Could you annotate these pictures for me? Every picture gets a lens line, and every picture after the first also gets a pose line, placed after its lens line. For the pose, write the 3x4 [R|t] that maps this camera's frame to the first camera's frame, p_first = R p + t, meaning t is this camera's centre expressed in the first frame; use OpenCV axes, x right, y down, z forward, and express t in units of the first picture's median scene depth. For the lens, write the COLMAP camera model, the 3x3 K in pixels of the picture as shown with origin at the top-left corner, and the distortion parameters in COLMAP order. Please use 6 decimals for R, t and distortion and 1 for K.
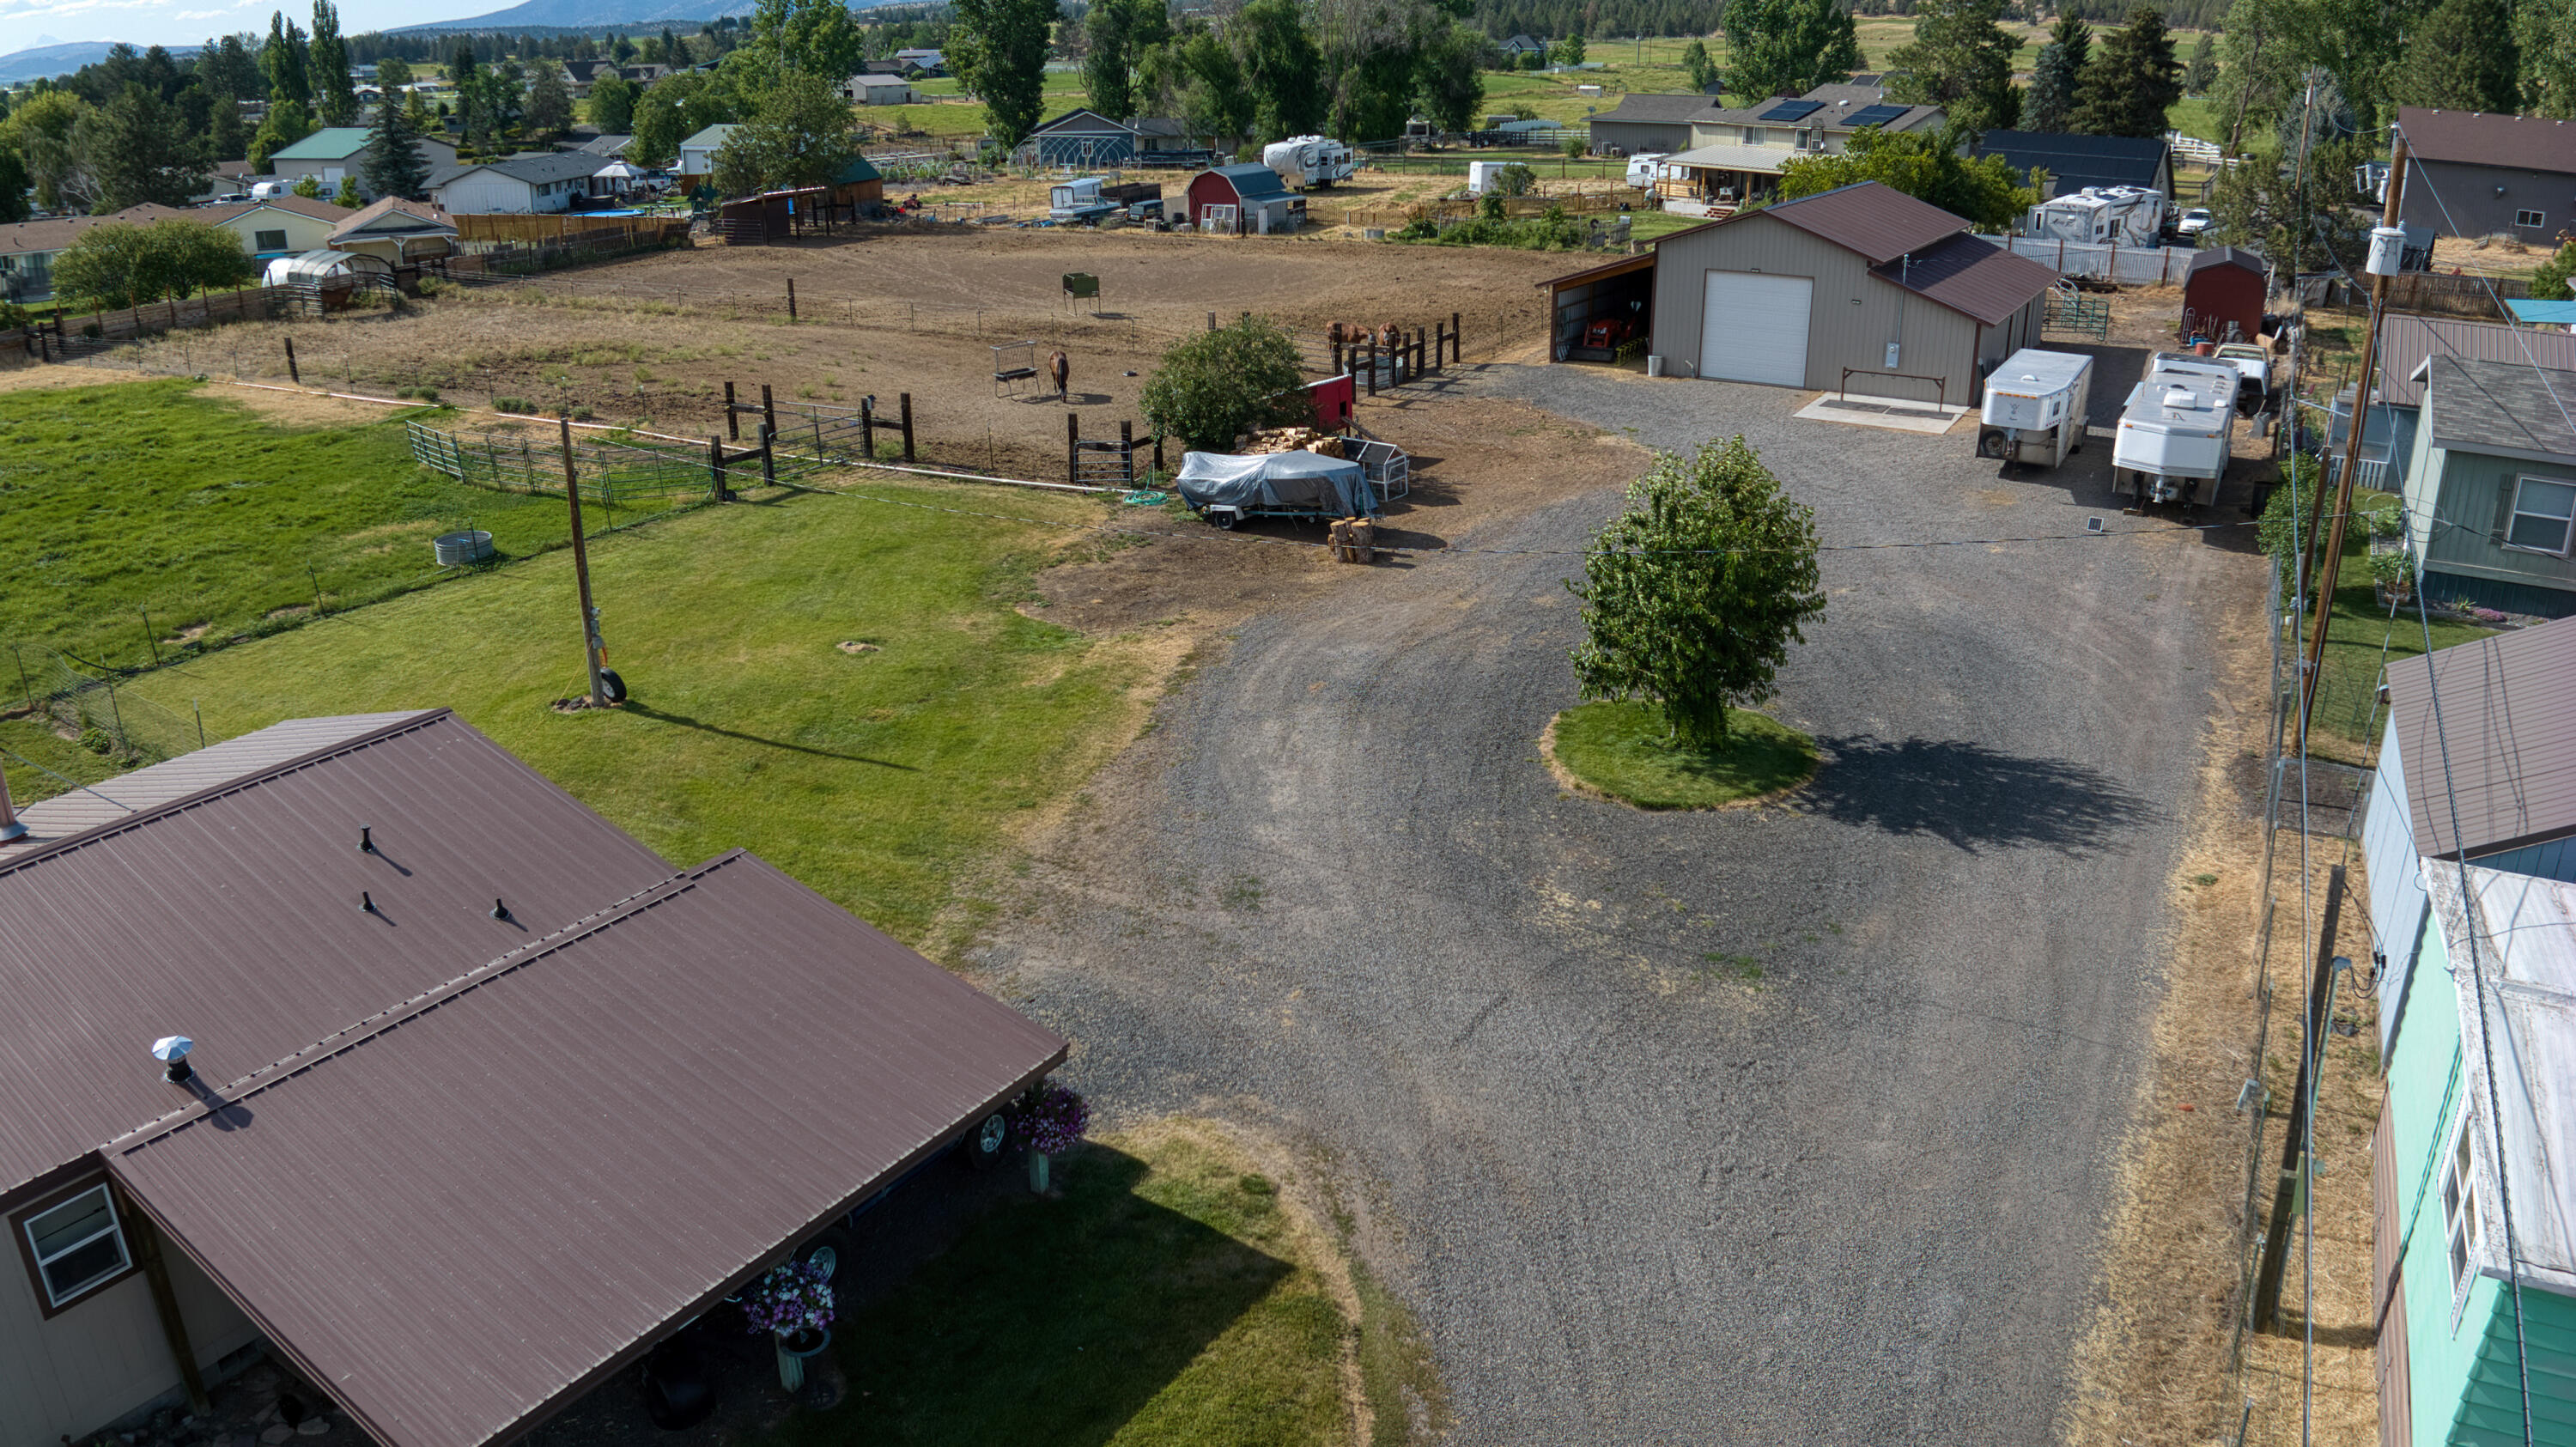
lens RADIAL K [[1772.6, 0, 1288.0], [0, 1772.6, 723.5], [0, 0, 1]] dist [-0.102253, -0.002207]
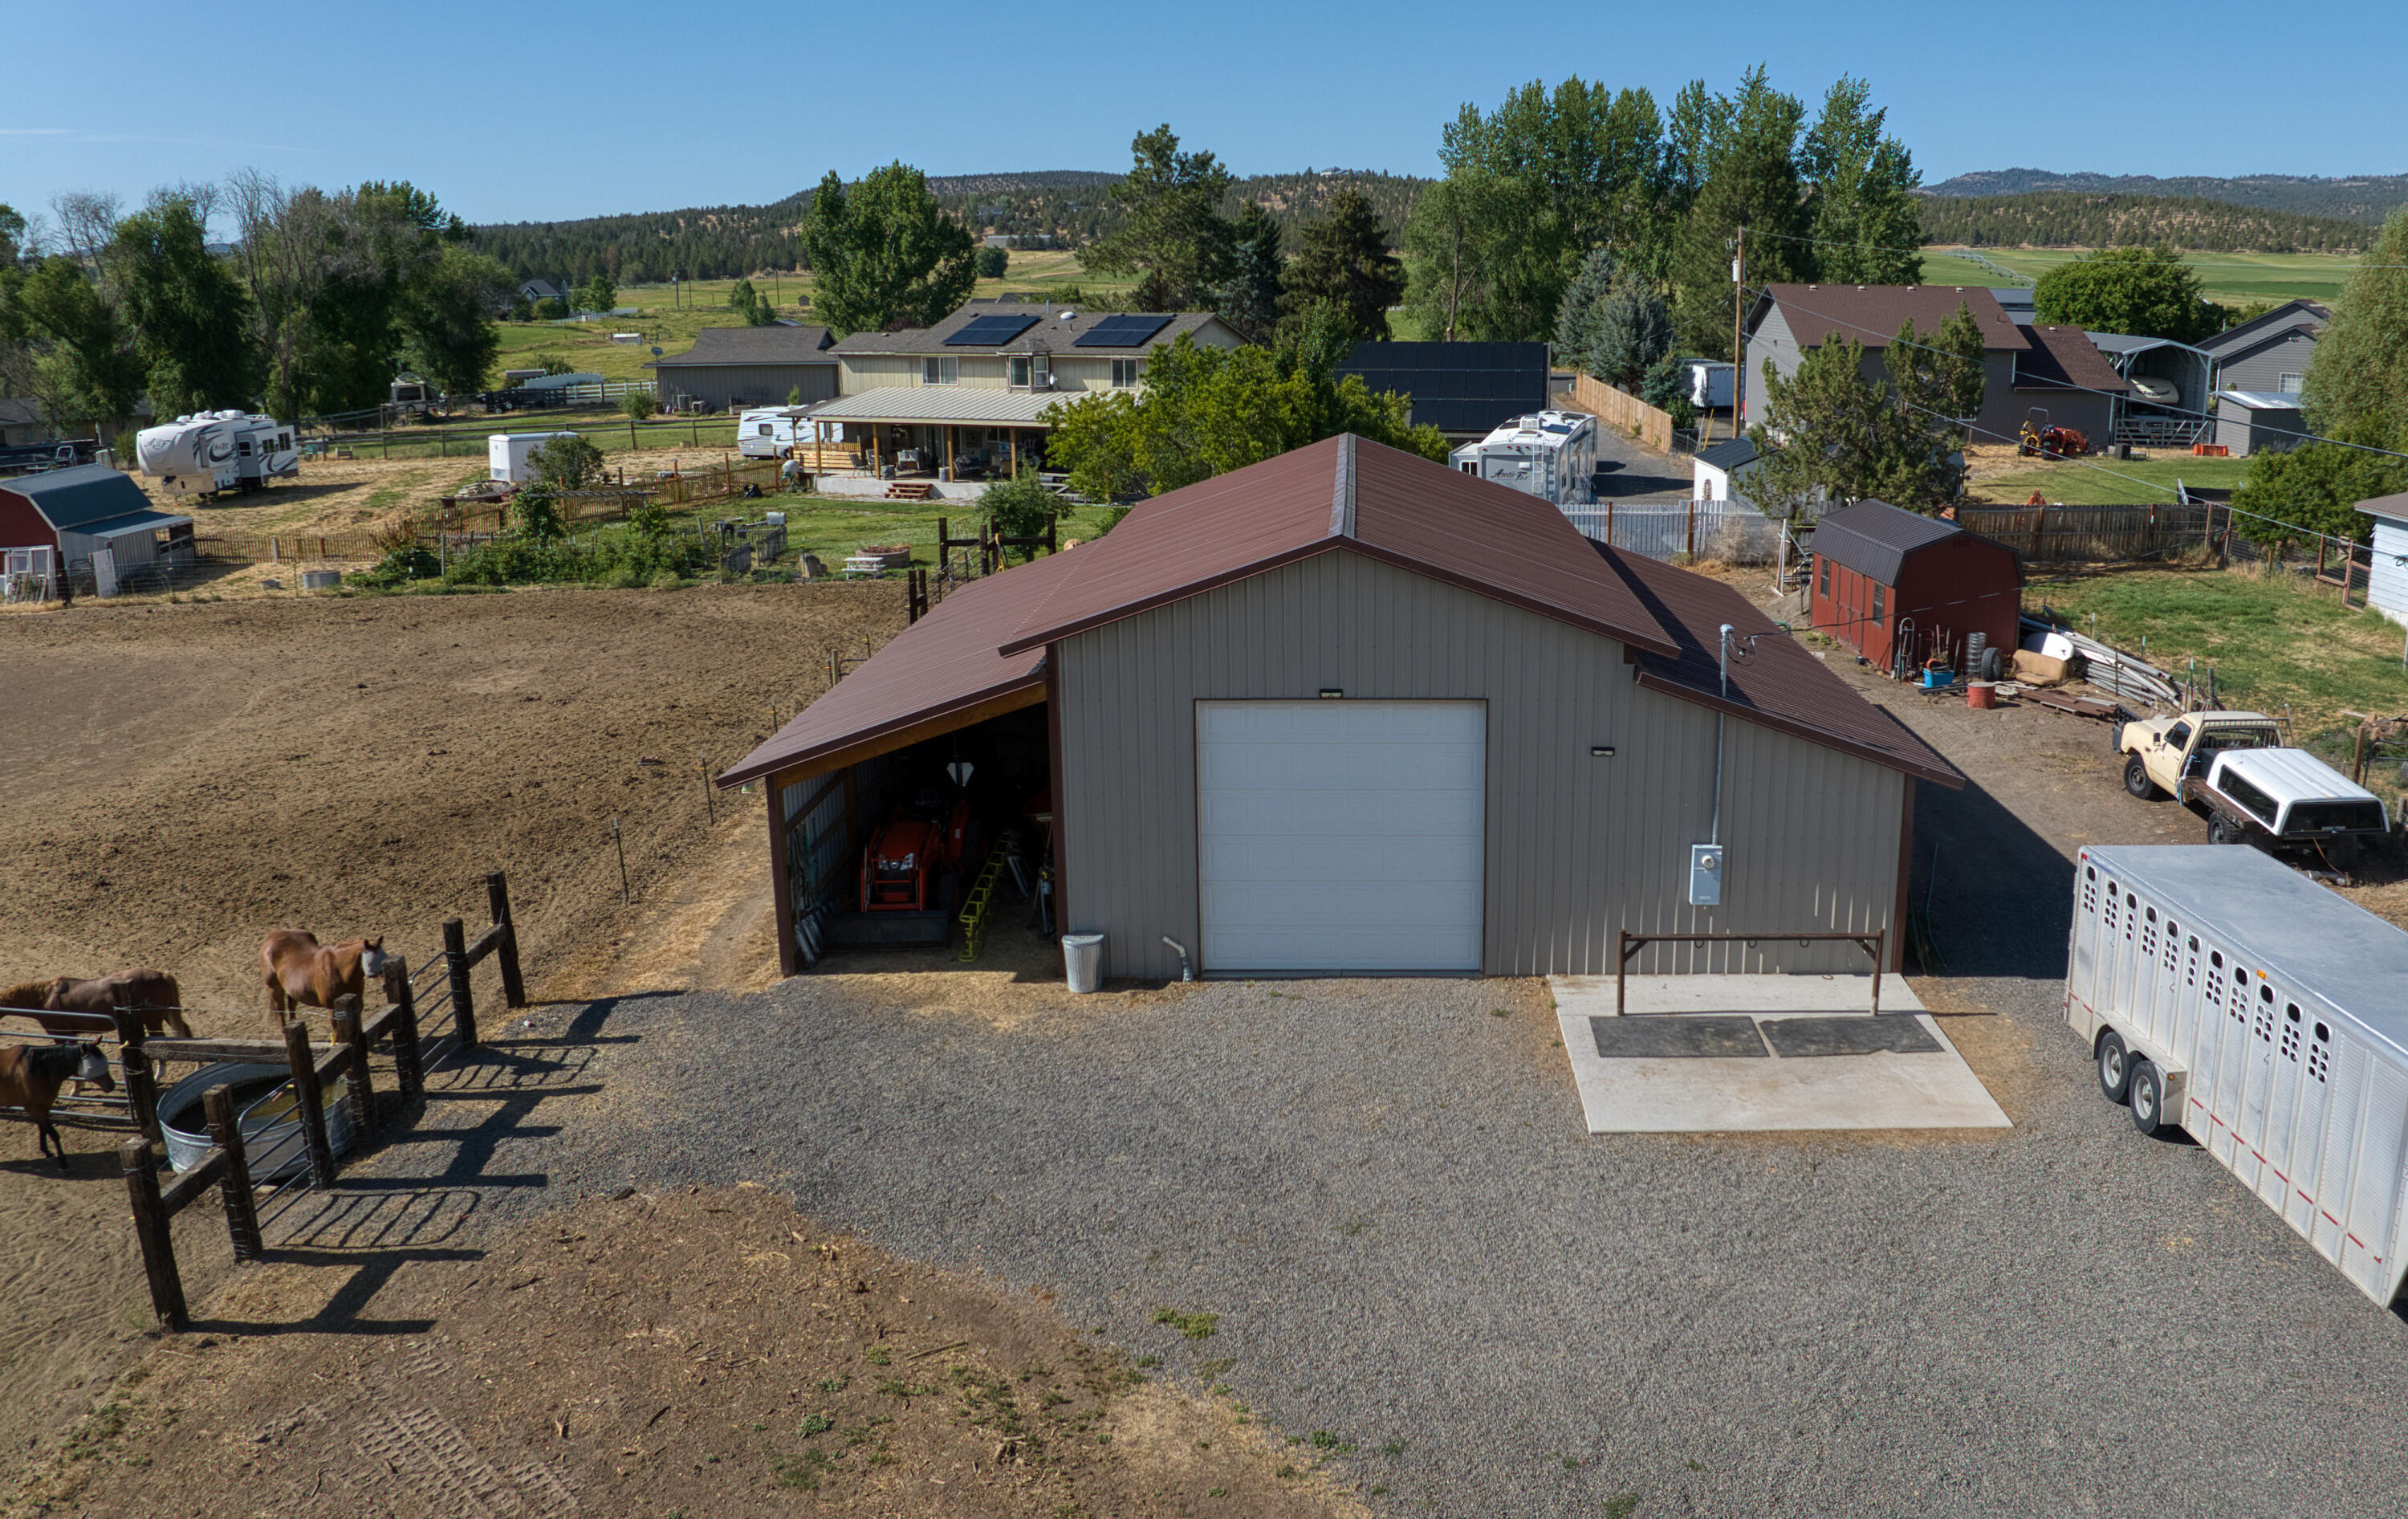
lens RADIAL K [[1653.4, 0, 1207.2], [0, 1653.4, 654.9], [0, 0, 1]] dist [-0.106575, -0.004434]
pose [[0.870367, -0.108666, 0.480263, 0.042218], [0.185108, 0.976009, -0.114632, -0.130953], [-0.456285, 0.188673, 0.869601, 0.397067]]
